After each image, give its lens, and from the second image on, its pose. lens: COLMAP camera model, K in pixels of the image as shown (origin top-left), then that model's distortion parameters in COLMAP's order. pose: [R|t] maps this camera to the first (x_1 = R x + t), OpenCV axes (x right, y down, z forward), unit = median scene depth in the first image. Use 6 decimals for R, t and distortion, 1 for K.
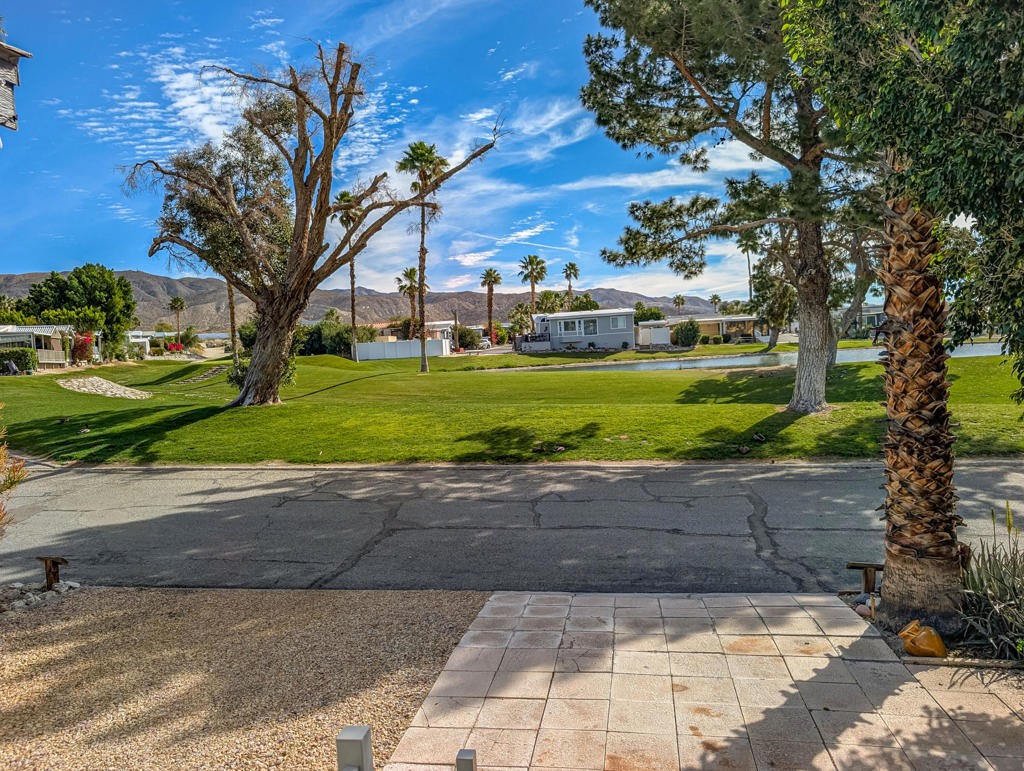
lens RADIAL K [[787.4, 0, 521.7], [0, 787.4, 382.3], [0, 0, 1]] dist [-0.050369, 0.060175]
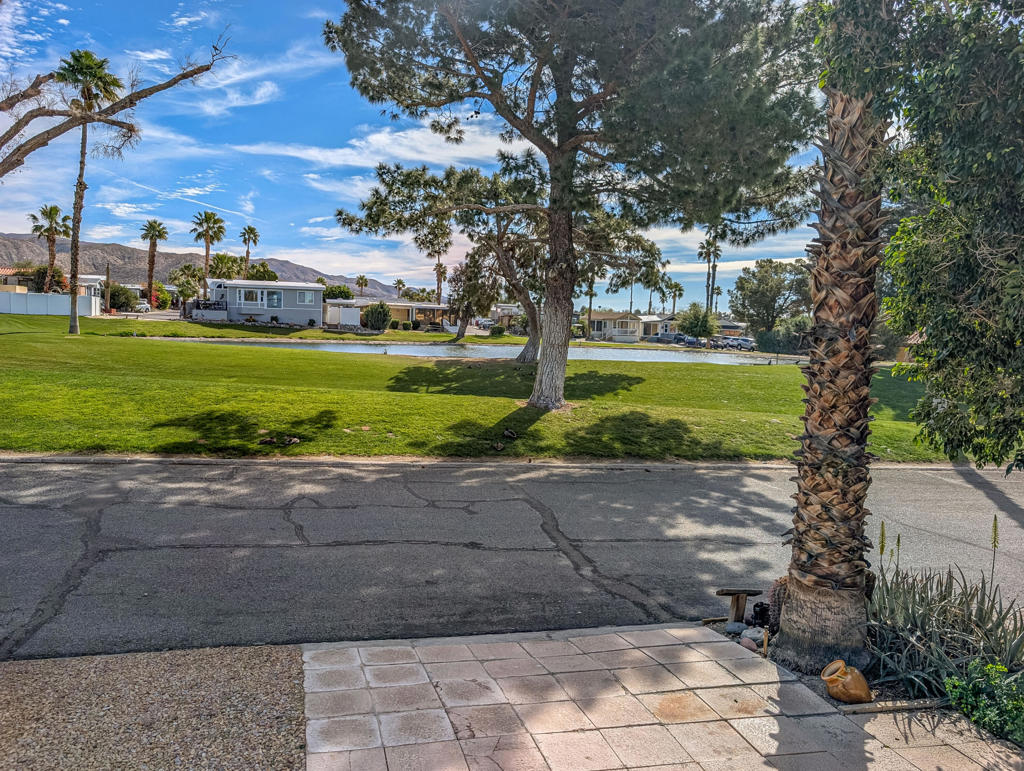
lens RADIAL K [[786.1, 0, 508.9], [0, 786.1, 388.5], [0, 0, 1]] dist [-0.039288, 0.040337]
pose [[0.907800, 0.054083, 0.415902, -0.099096], [-0.066566, 0.997661, 0.015561, 0.001136], [-0.414088, -0.041811, 0.909276, 0.149016]]
